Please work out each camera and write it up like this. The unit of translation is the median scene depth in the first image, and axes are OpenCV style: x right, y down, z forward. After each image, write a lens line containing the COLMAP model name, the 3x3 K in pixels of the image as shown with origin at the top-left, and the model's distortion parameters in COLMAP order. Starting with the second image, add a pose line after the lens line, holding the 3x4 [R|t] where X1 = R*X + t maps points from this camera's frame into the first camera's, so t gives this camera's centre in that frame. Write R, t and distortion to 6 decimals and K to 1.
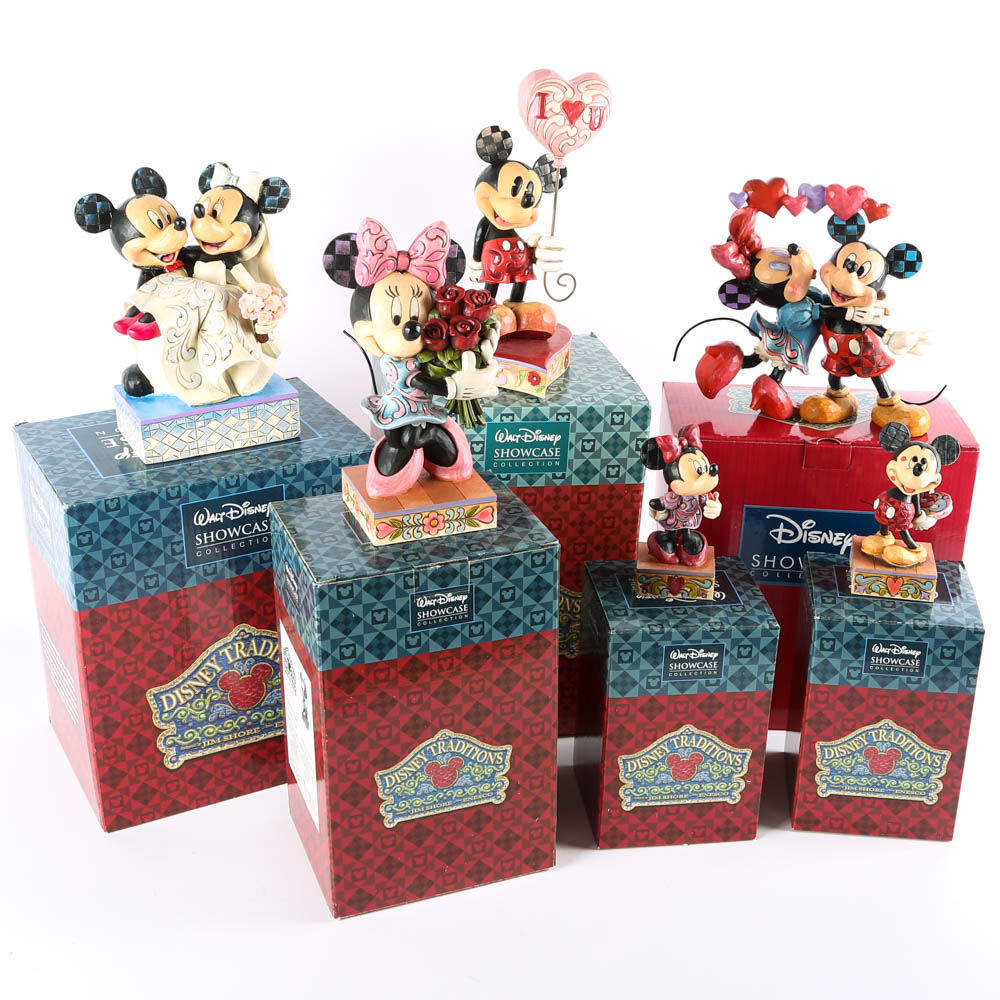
lens RADIAL K [[1510.2, 0, 488.5], [0, 1510.2, 490.7], [0, 0, 1]] dist [-0.084664, 0.000000]
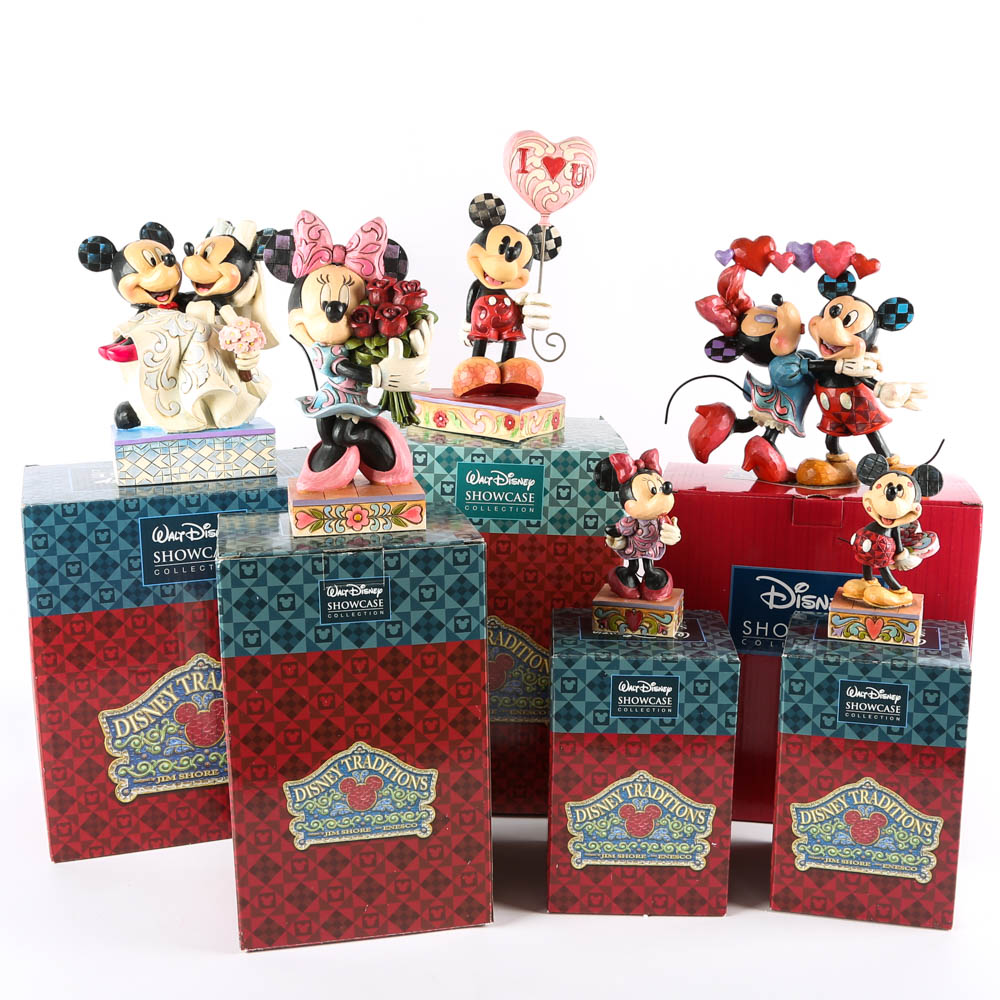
lens RADIAL K [[1332.5, 0, 498.4], [0, 1332.5, 496.4], [0, 0, 1]] dist [-0.115938, 0.000000]
pose [[0.987128, 0.016162, -0.159112, 0.161014], [-0.050996, 0.974757, -0.217365, 0.161656], [0.151582, 0.222681, 0.963035, 0.163732]]
